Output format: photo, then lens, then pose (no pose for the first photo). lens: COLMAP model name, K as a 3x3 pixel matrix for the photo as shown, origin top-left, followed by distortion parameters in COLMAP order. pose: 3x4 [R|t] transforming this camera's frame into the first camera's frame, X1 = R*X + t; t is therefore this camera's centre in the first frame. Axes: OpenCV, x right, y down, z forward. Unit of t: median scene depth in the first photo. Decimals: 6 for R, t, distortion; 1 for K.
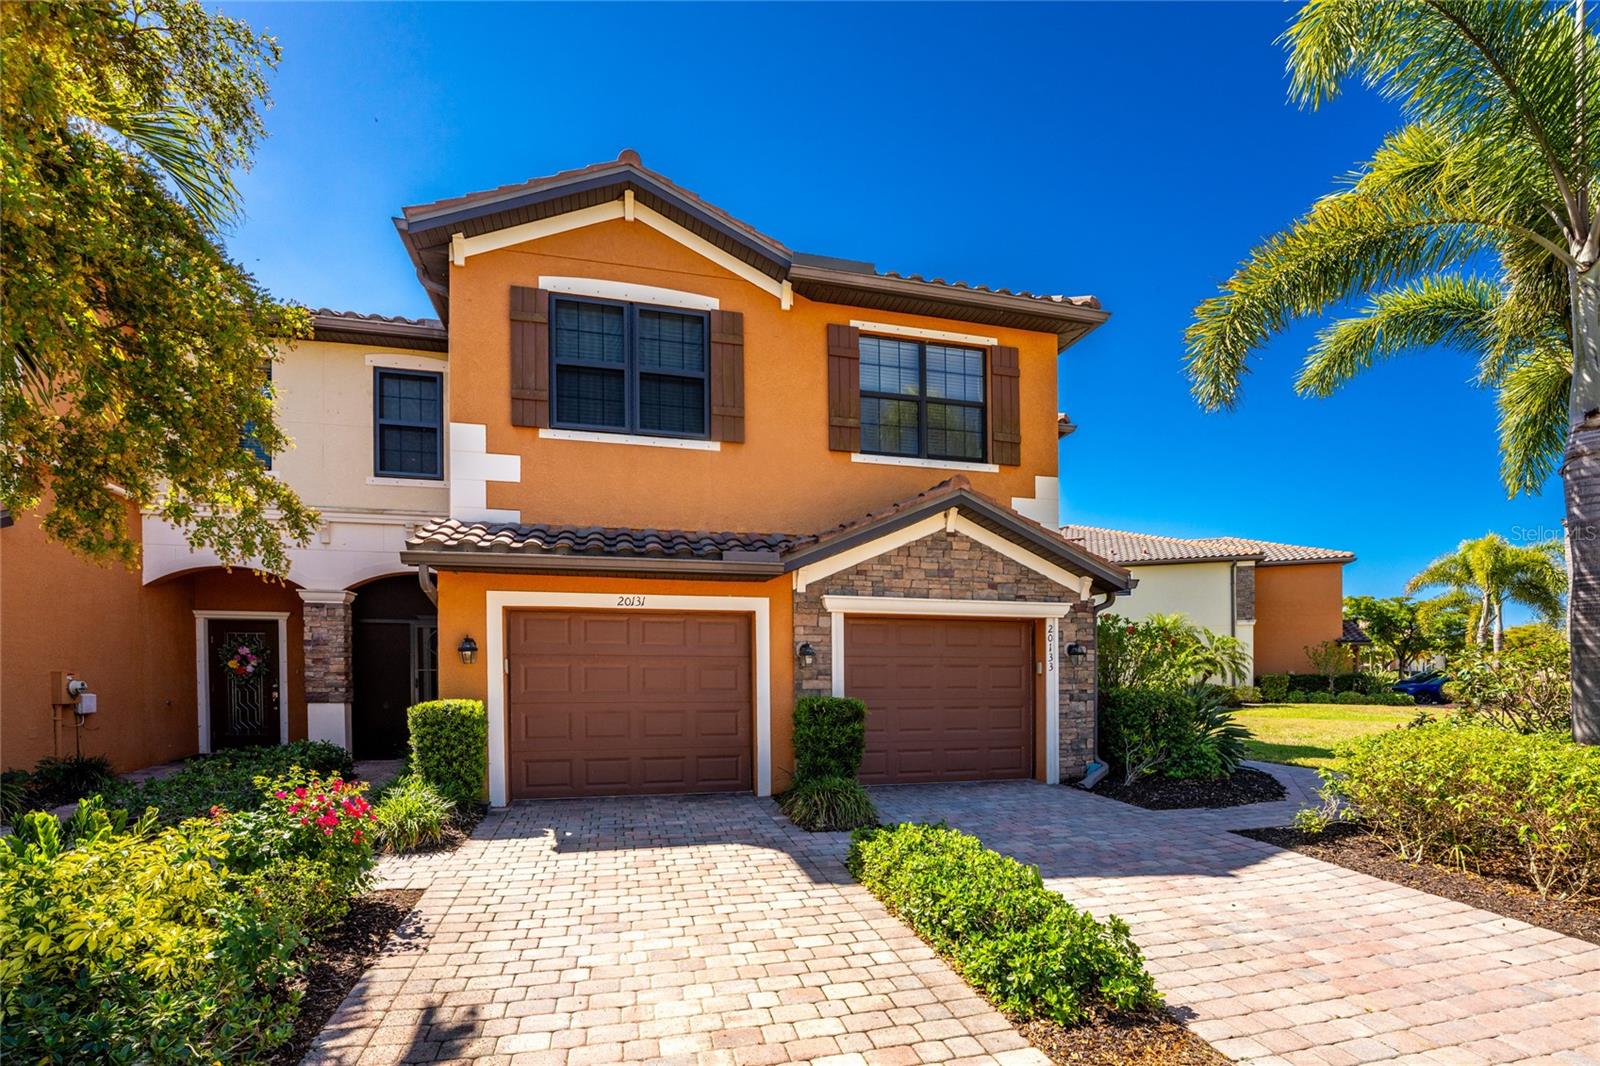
lens RADIAL K [[683.0, 0, 773.2], [0, 683.0, 672.6], [0, 0, 1]] dist [-0.021167, -0.000251]
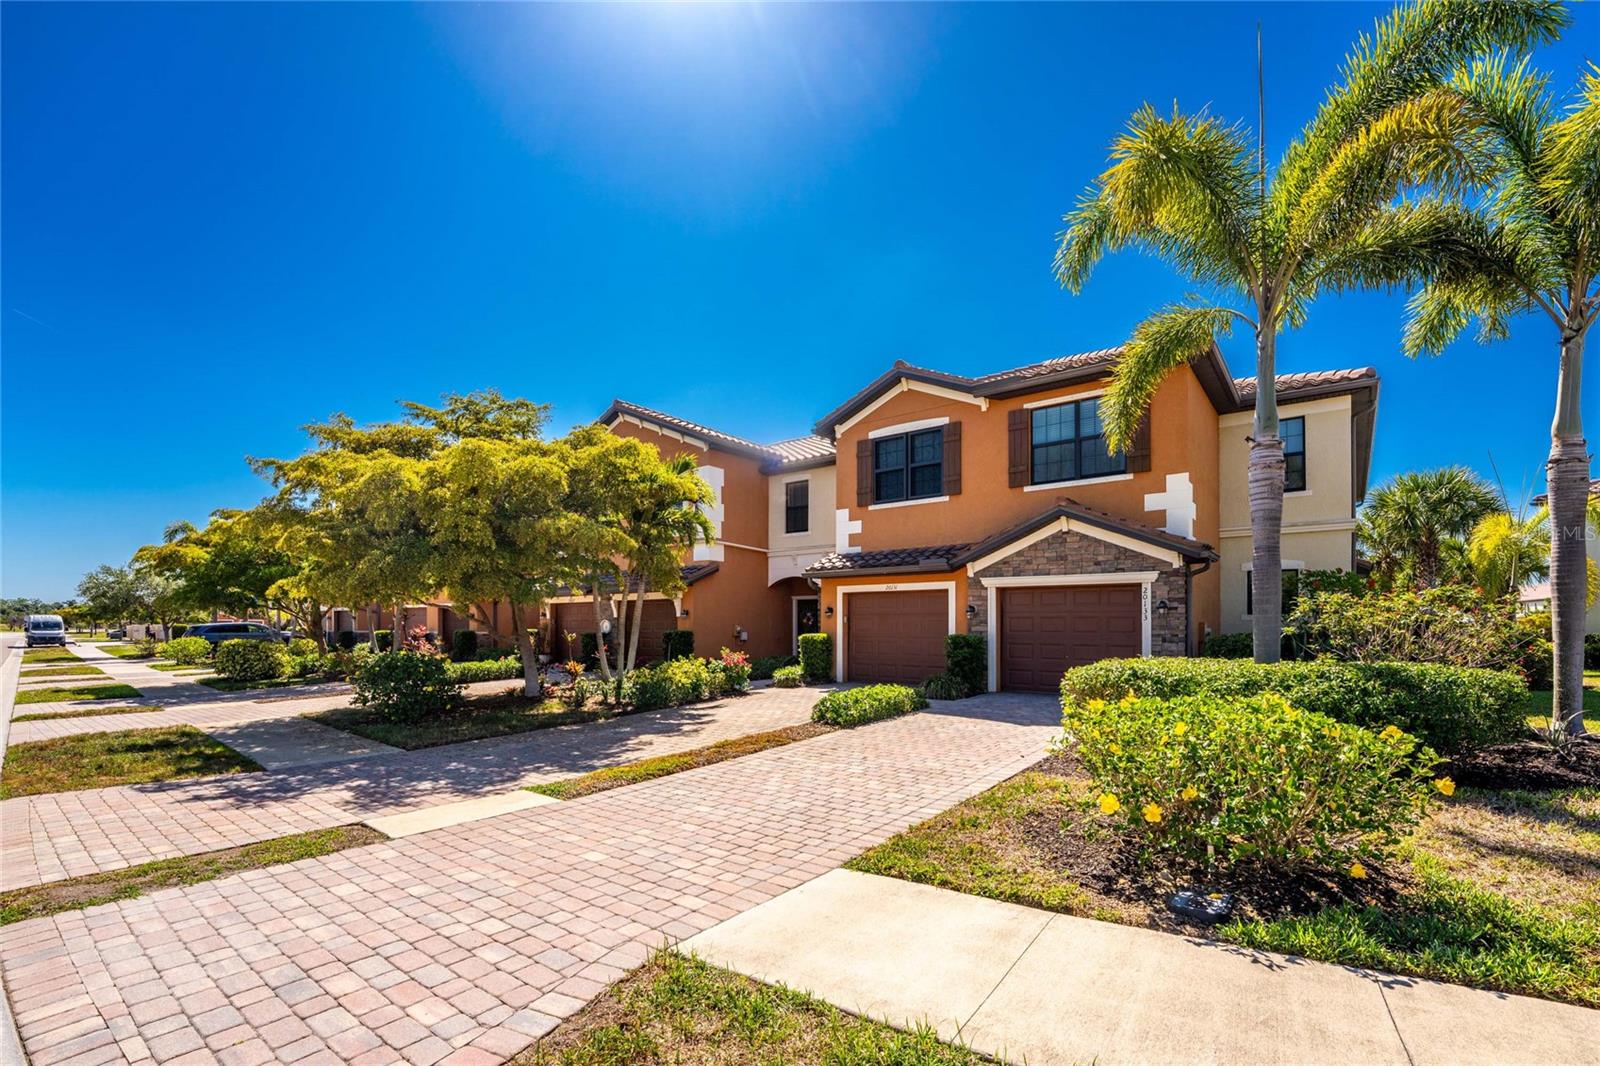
lens RADIAL K [[688.7, 0, 837.2], [0, 688.7, 621.2], [0, 0, 1]] dist [-0.025643, 0.000017]
pose [[0.648658, -0.006271, -0.761054, 1.070746], [-0.005807, 0.999896, -0.013189, 0.021238], [0.761058, 0.012975, 0.648555, -0.392670]]
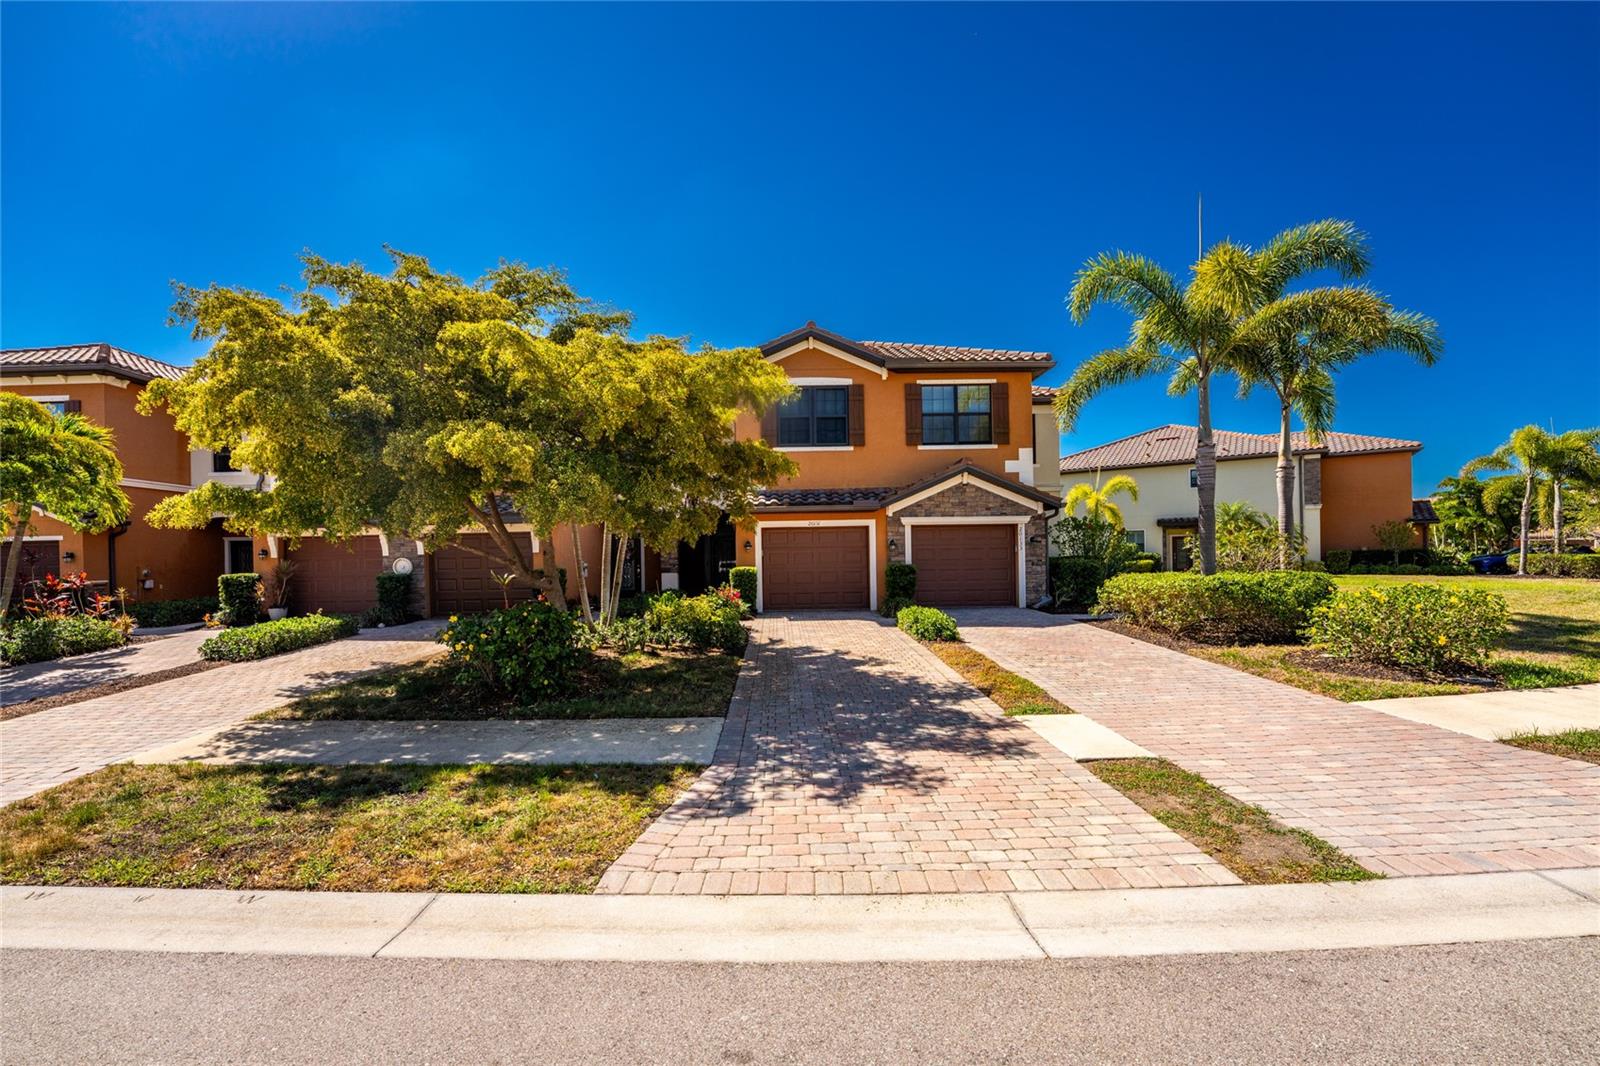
lens RADIAL K [[643.3, 0, 800.7], [0, 643.3, 556.3], [0, 0, 1]] dist [-0.024193, 0.000123]
pose [[0.980166, -0.016533, -0.197488, 0.147602], [0.015899, 0.999862, -0.004794, 0.013505], [0.197540, 0.001559, 0.980294, -0.961951]]
